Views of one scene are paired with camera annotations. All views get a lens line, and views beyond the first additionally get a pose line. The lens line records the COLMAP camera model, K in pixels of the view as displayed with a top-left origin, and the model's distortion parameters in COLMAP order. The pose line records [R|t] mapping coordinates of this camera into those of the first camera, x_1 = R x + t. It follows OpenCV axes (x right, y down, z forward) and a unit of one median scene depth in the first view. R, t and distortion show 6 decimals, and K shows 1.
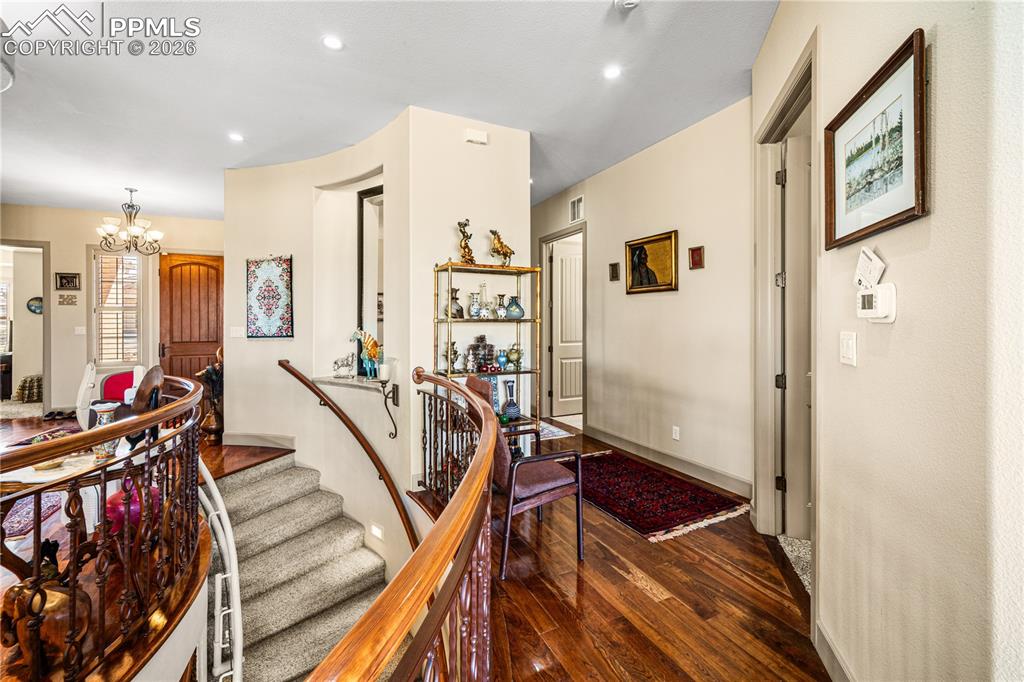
lens RADIAL K [[420.4, 0, 510.3], [0, 420.4, 327.7], [0, 0, 1]] dist [0.001562, 0.000193]
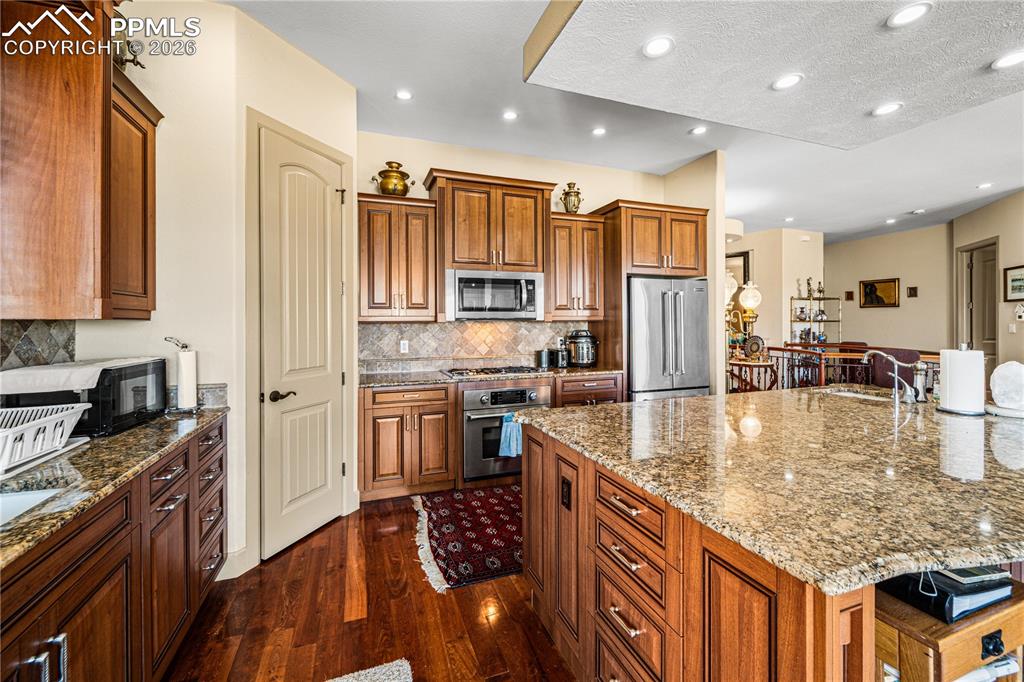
lens RADIAL K [[420.4, 0, 510.3], [0, 420.4, 327.7], [0, 0, 1]] dist [0.001562, 0.000193]
pose [[0.993472, 0.004303, -0.113996, -1.346310], [-0.004452, 0.999990, -0.001057, 0.026761], [0.113991, 0.001558, 0.993481, -1.361419]]
